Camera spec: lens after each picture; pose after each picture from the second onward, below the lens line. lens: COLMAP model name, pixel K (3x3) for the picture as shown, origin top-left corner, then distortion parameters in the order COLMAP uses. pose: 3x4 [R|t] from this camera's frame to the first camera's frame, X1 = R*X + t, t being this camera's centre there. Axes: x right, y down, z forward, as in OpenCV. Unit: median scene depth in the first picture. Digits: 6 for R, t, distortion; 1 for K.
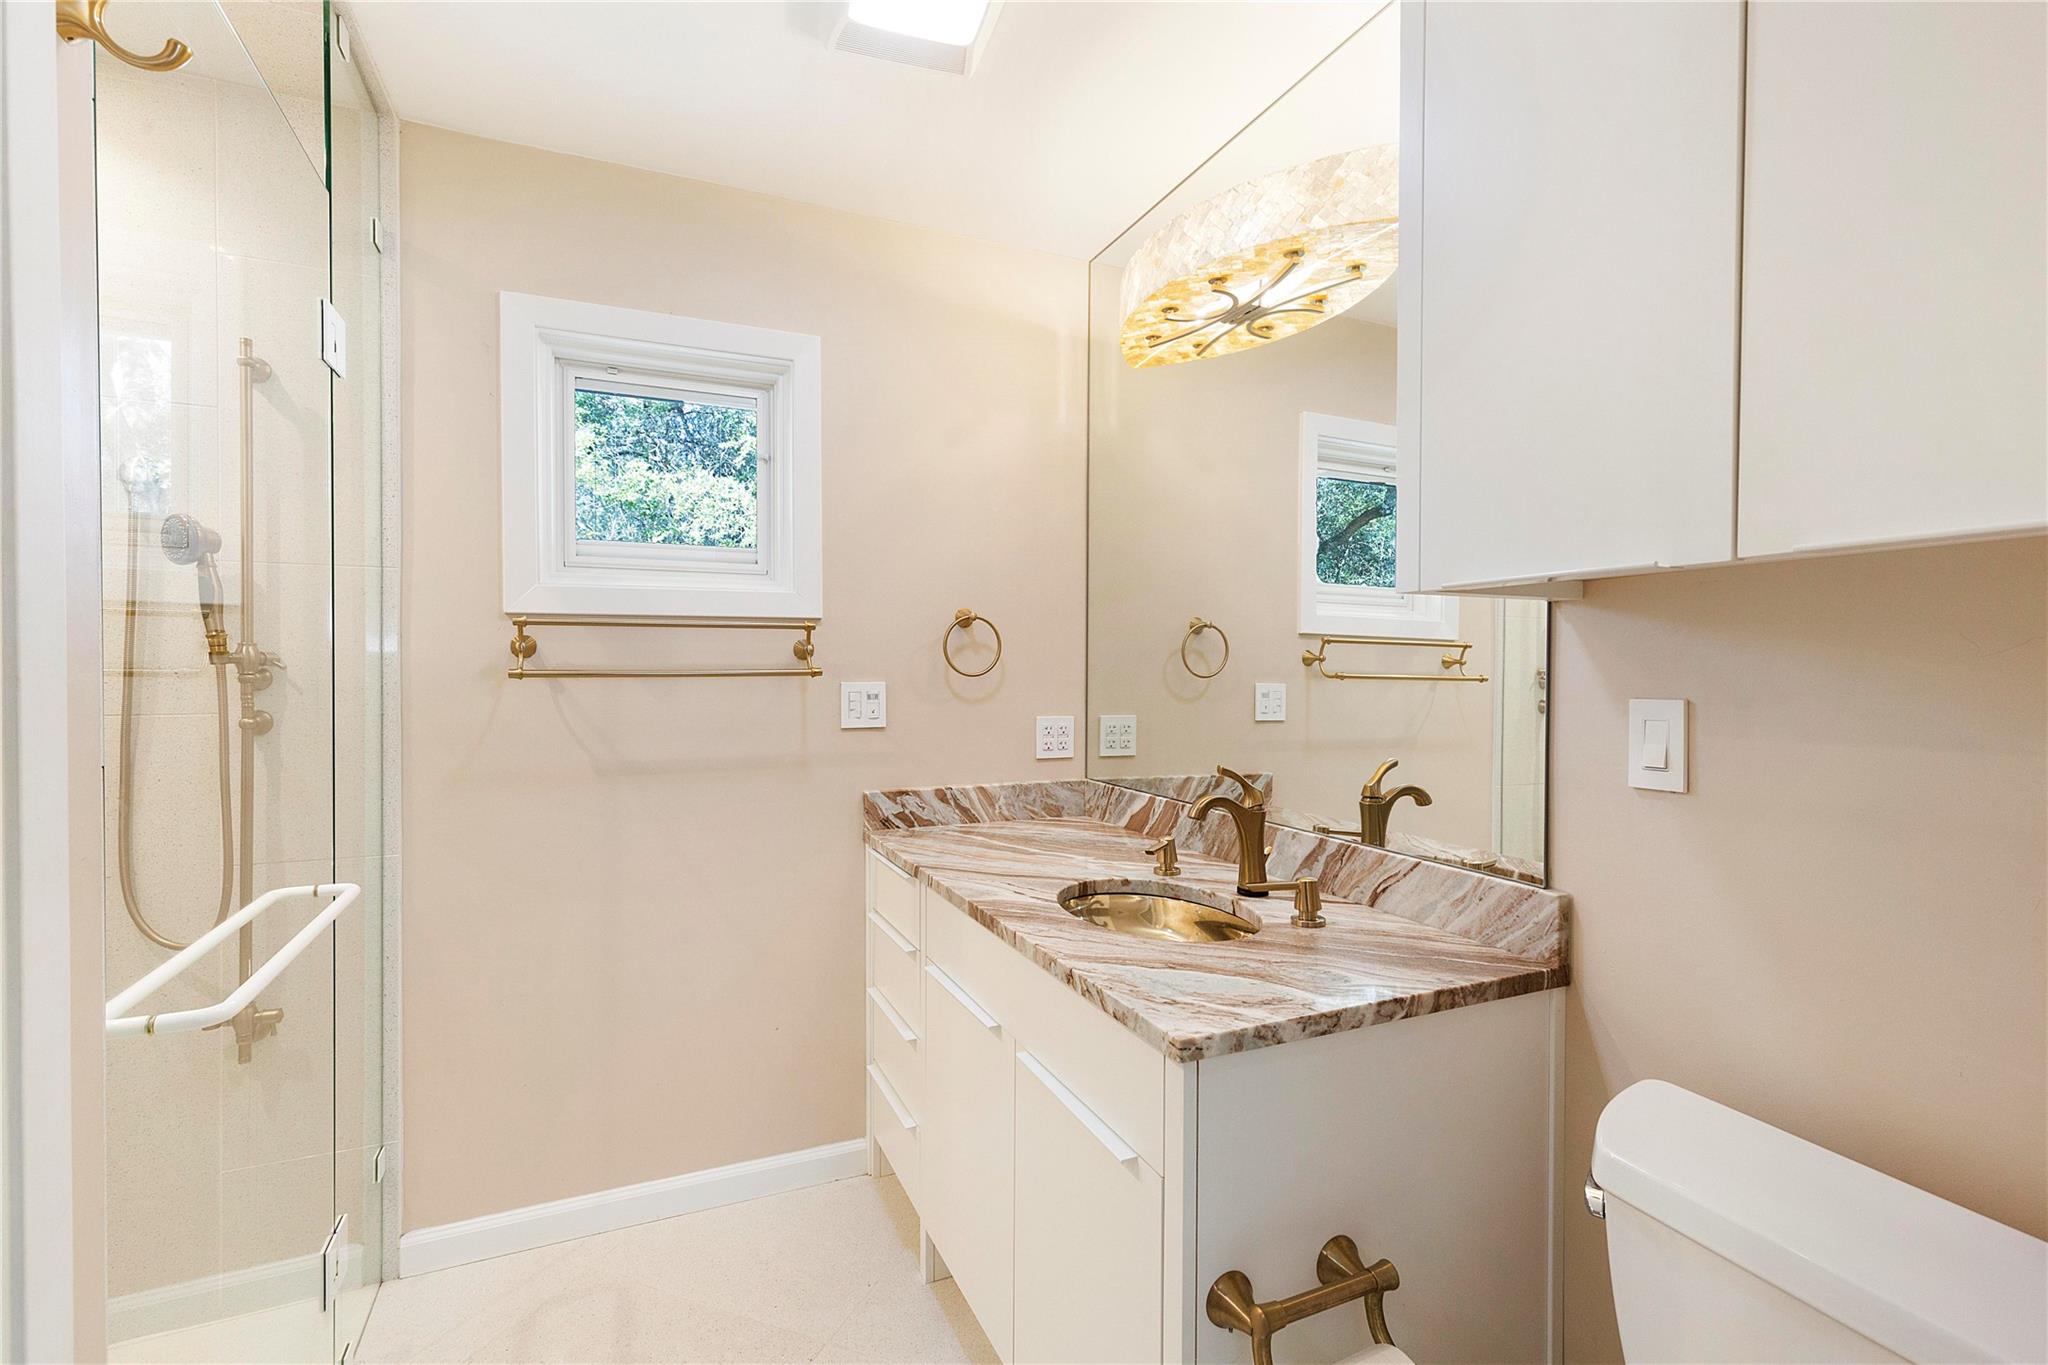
lens RADIAL K [[914.1, 0, 1024.0], [0, 914.1, 682.5], [0, 0, 1]] dist [0.005336, -0.000847]
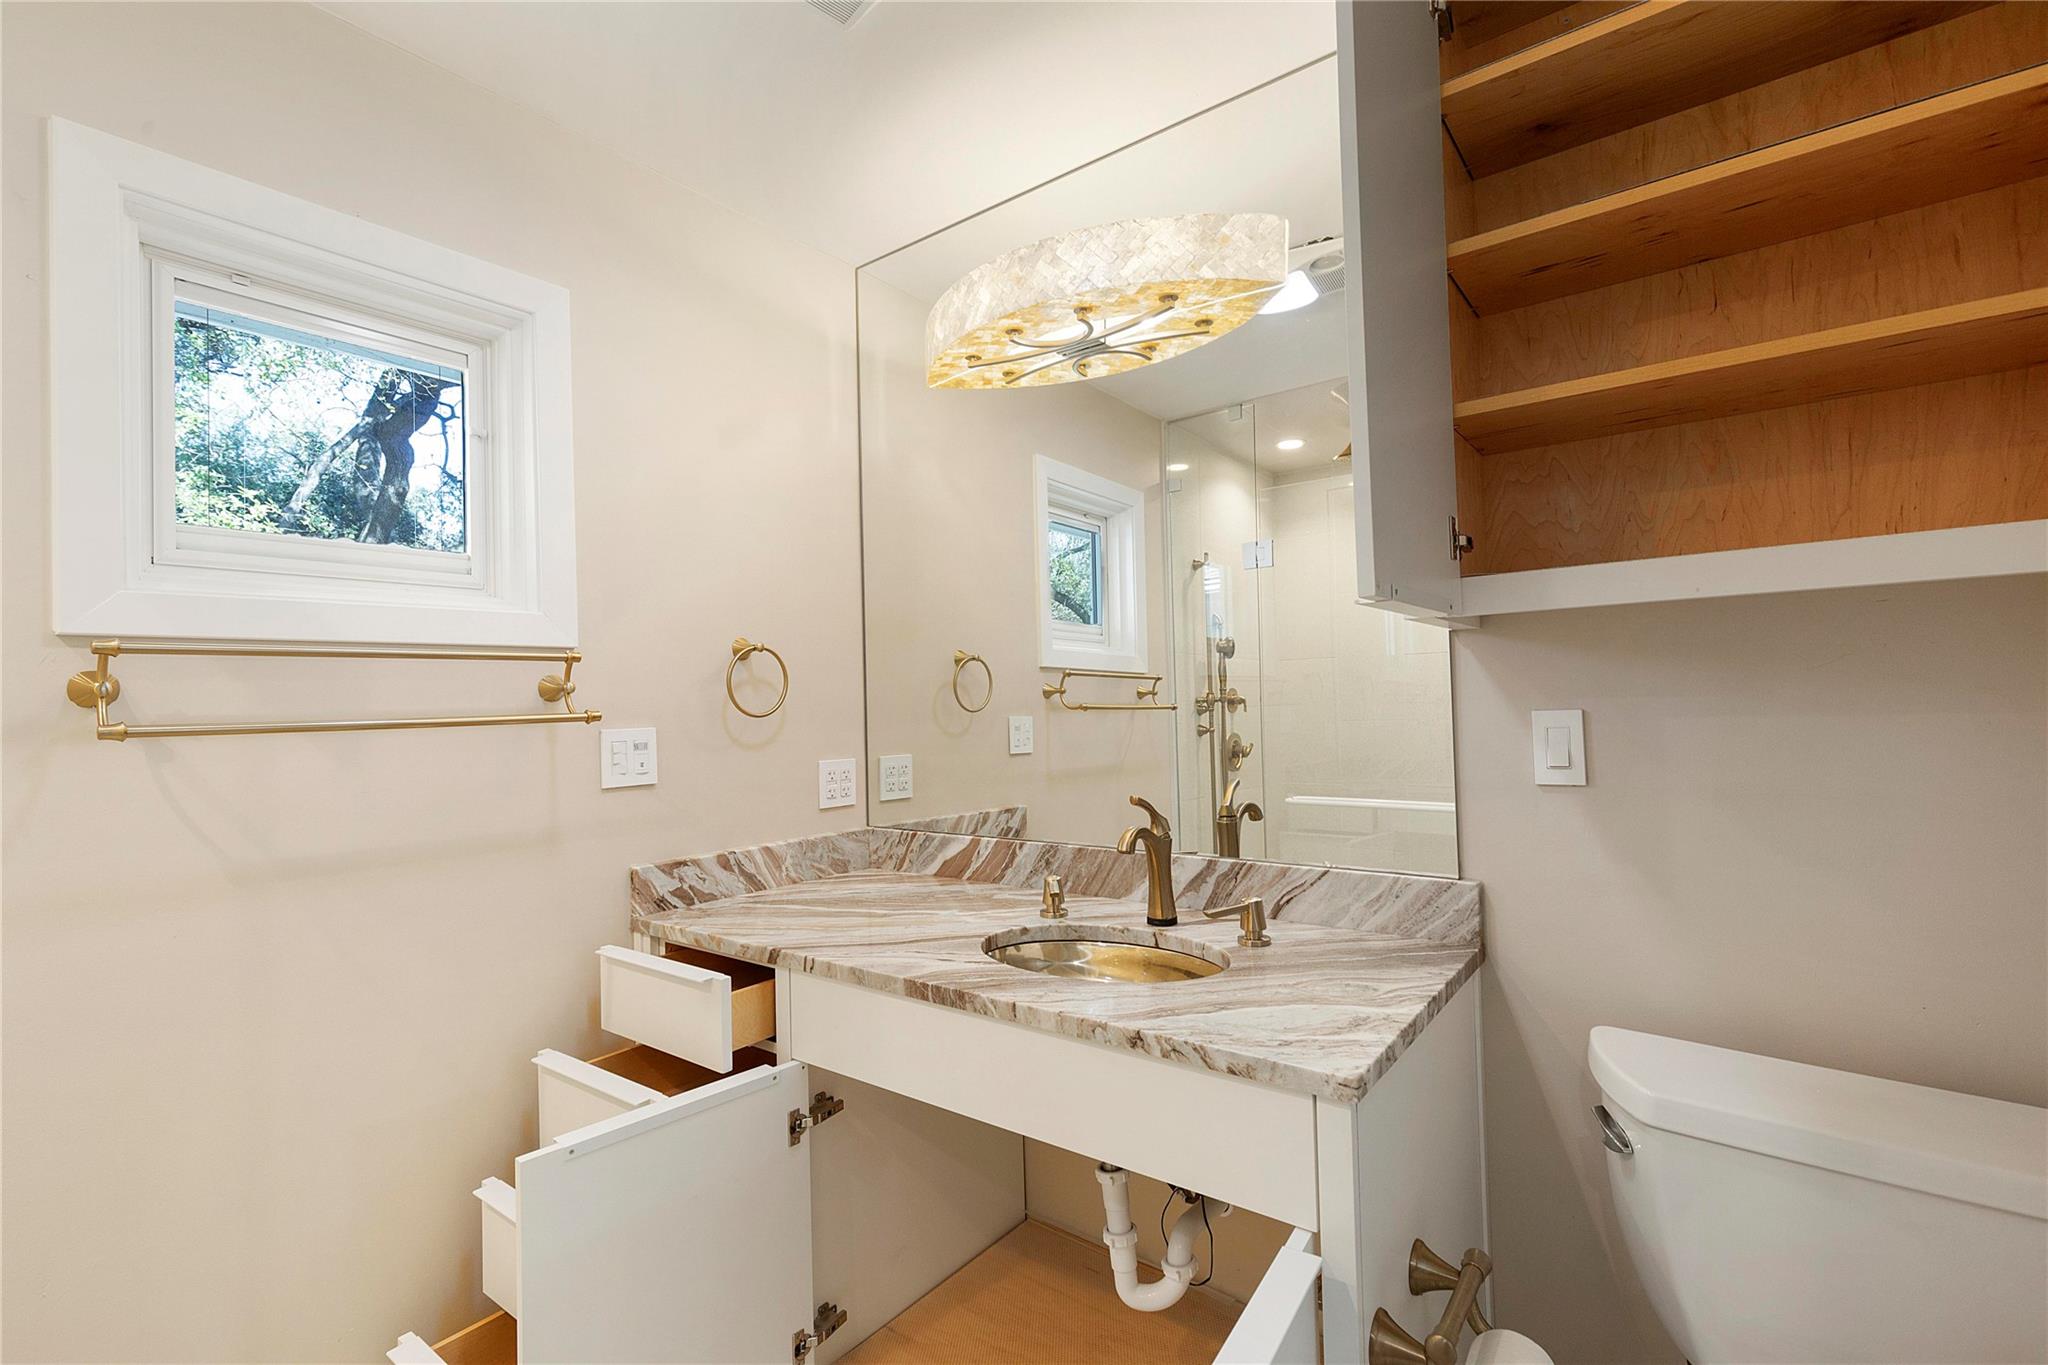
lens RADIAL K [[914.1, 0, 1024.0], [0, 914.1, 682.5], [0, 0, 1]] dist [0.005336, -0.000847]
pose [[0.876616, -0.013169, 0.481010, -0.289458], [0.035145, 0.998708, -0.036708, 0.000863], [-0.479905, 0.049084, 0.875946, 0.153951]]
